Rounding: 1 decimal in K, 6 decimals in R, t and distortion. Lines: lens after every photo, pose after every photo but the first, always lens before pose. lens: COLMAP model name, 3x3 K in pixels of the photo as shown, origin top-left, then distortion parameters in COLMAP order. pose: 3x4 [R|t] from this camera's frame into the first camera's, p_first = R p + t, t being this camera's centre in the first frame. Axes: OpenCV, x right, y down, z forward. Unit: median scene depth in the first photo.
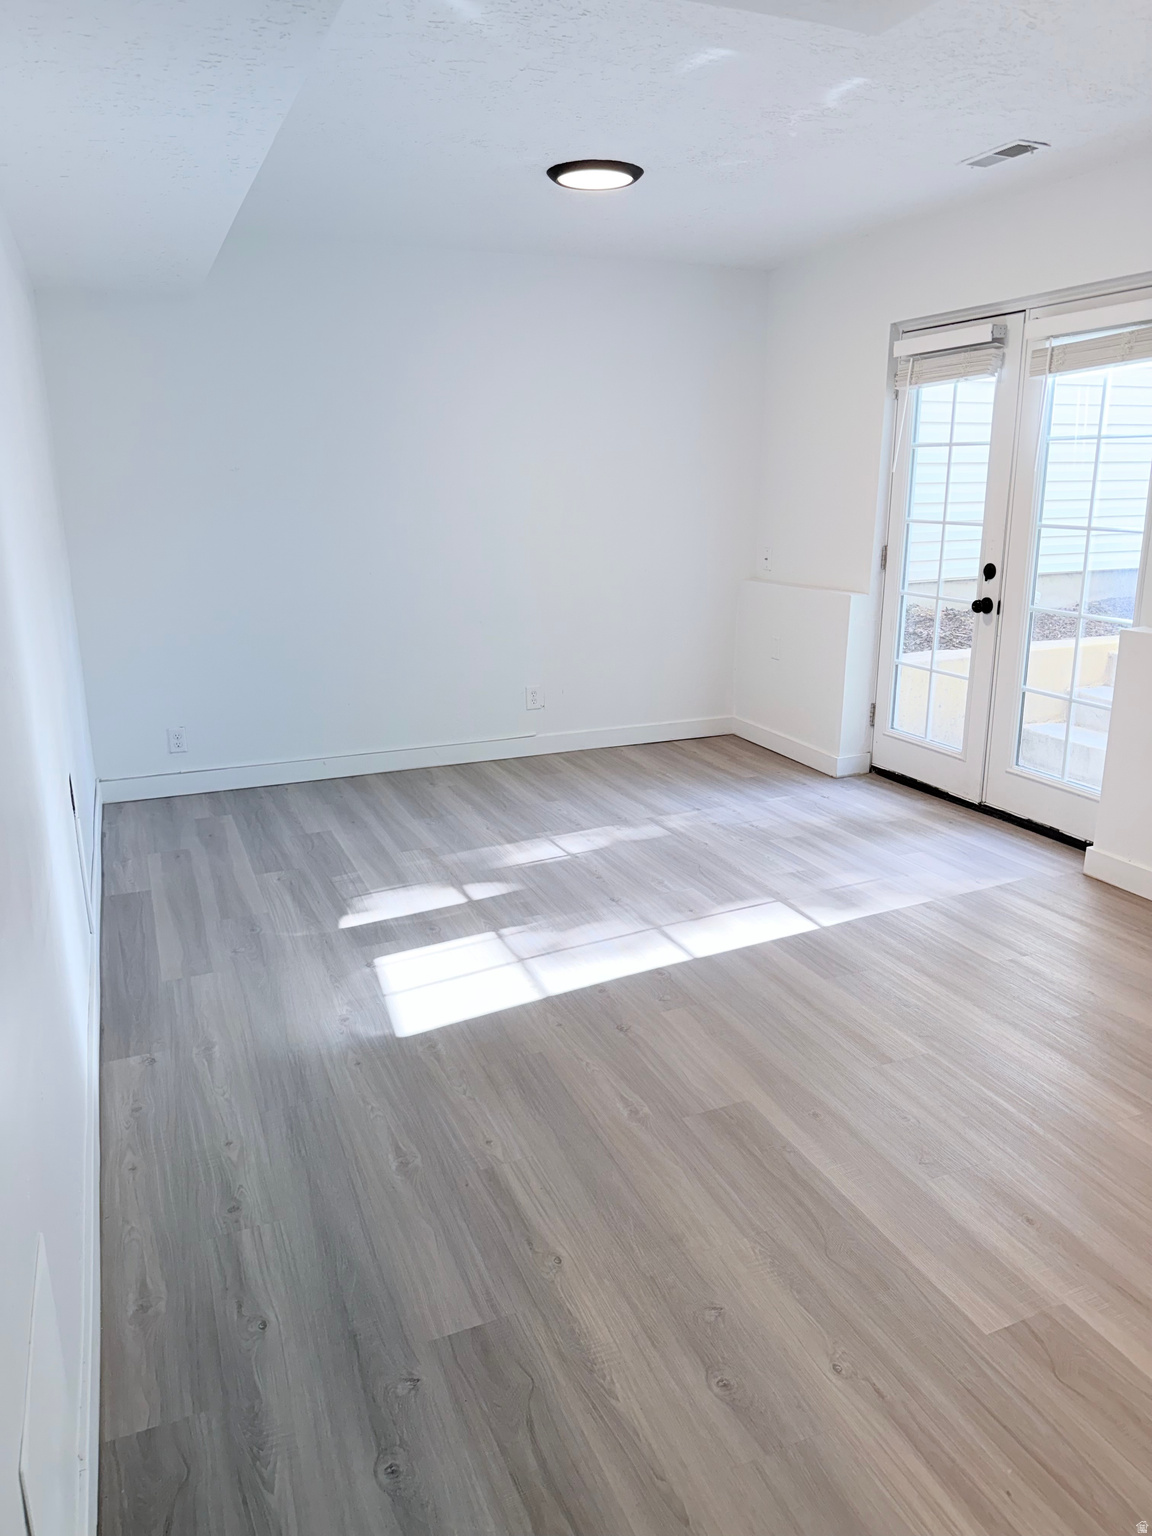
lens RADIAL K [[1098.4, 0, 572.6], [0, 1098.4, 771.6], [0, 0, 1]] dist [0.045680, -0.012527]
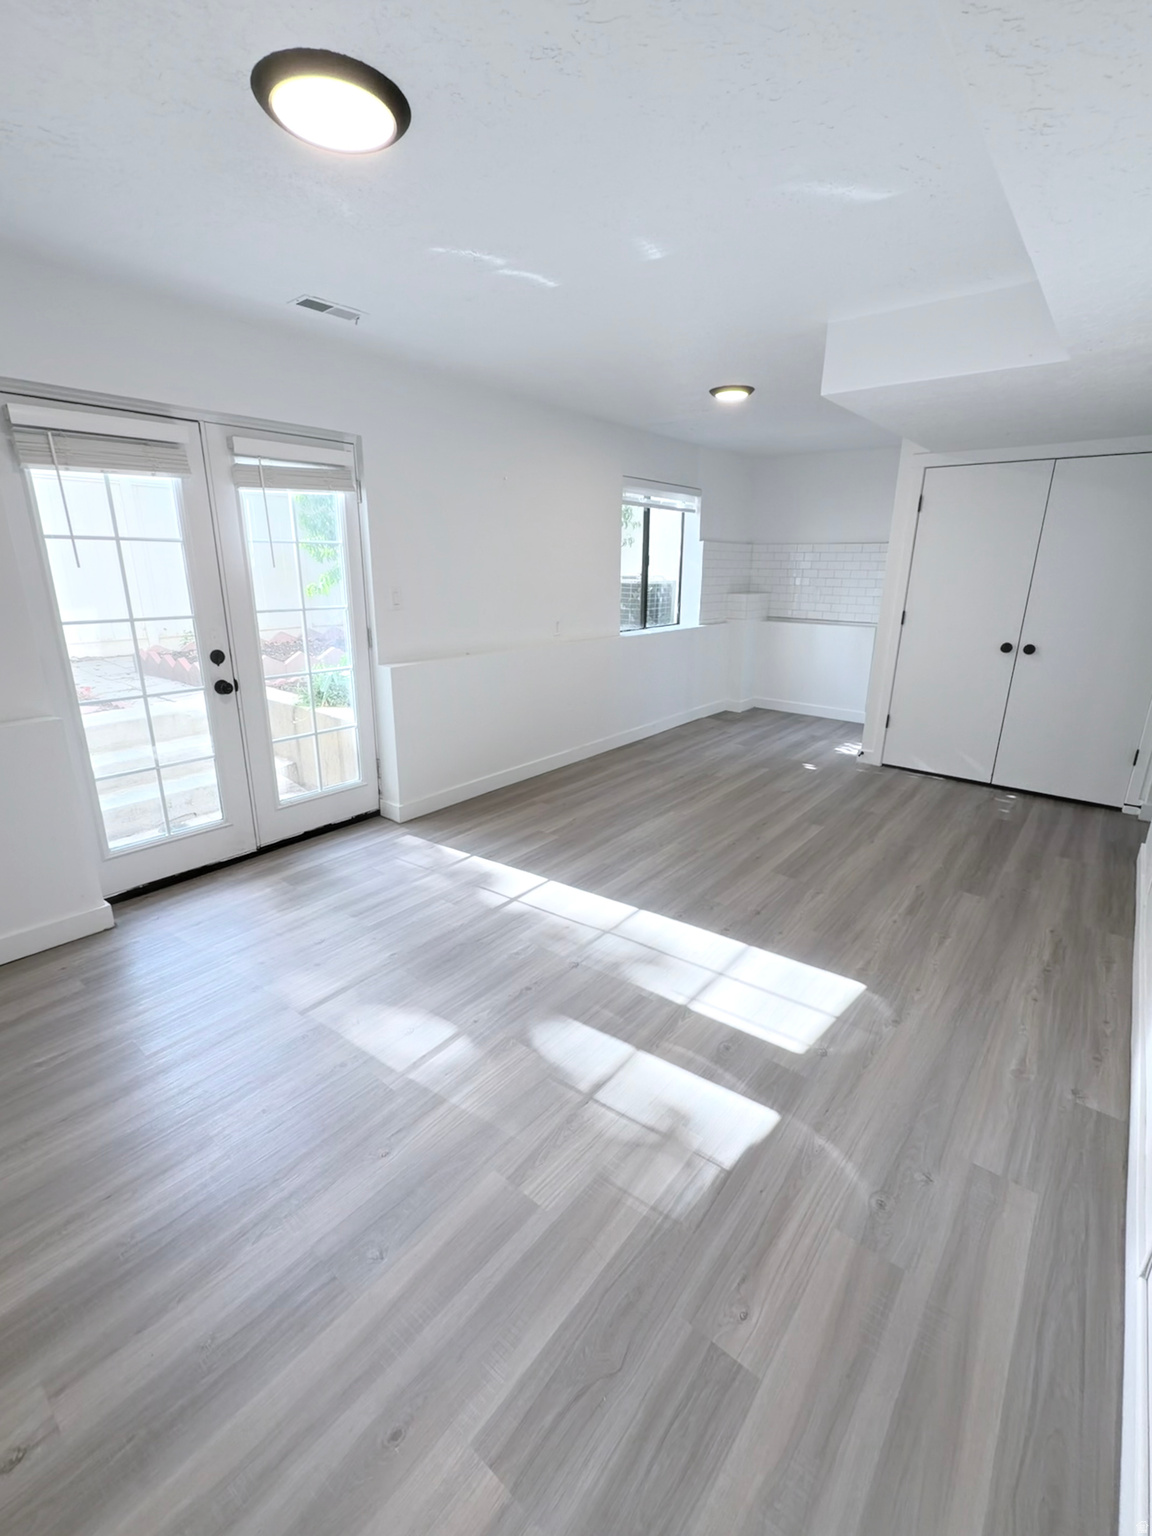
lens RADIAL K [[681.3, 0, 562.6], [0, 681.3, 774.3], [0, 0, 1]] dist [0.002745, 0.000313]
pose [[-0.476799, -0.262523, 0.838895, -0.507104], [0.223723, 0.886689, 0.404636, -0.350999], [-0.850065, 0.380610, -0.364040, 1.267734]]
